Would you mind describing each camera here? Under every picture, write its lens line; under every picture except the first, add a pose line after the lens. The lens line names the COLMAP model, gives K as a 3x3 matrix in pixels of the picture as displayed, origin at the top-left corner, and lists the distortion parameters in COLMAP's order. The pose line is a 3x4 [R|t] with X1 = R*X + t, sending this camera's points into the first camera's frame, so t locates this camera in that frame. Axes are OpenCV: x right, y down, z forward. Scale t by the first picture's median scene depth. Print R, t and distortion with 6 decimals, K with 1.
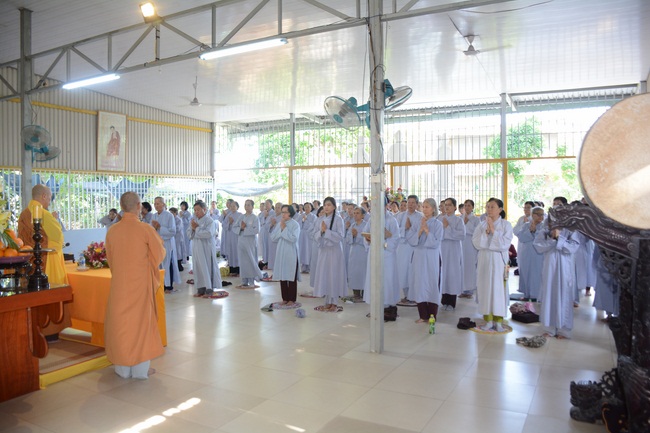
lens RADIAL K [[502.1, 0, 325.0], [0, 502.1, 216.5], [0, 0, 1]] dist [-0.133886, 0.069753]
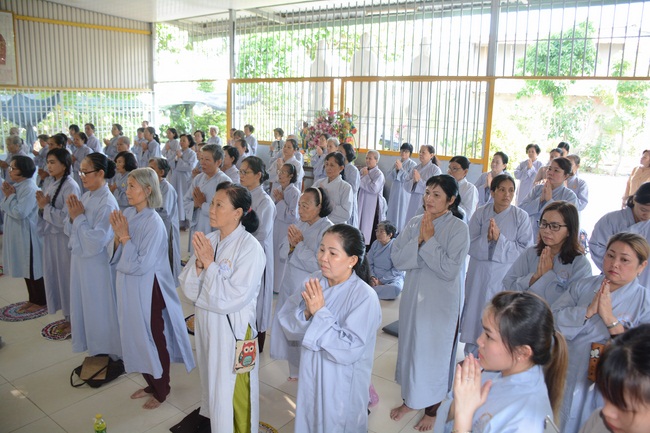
lens RADIAL K [[502.1, 0, 325.0], [0, 502.1, 216.5], [0, 0, 1]] dist [-0.133886, 0.069753]
pose [[0.991513, 0.055110, -0.117753, 0.166813], [-0.033104, 0.982880, 0.181249, -0.031110], [0.125726, -0.175813, 0.976362, 0.207067]]
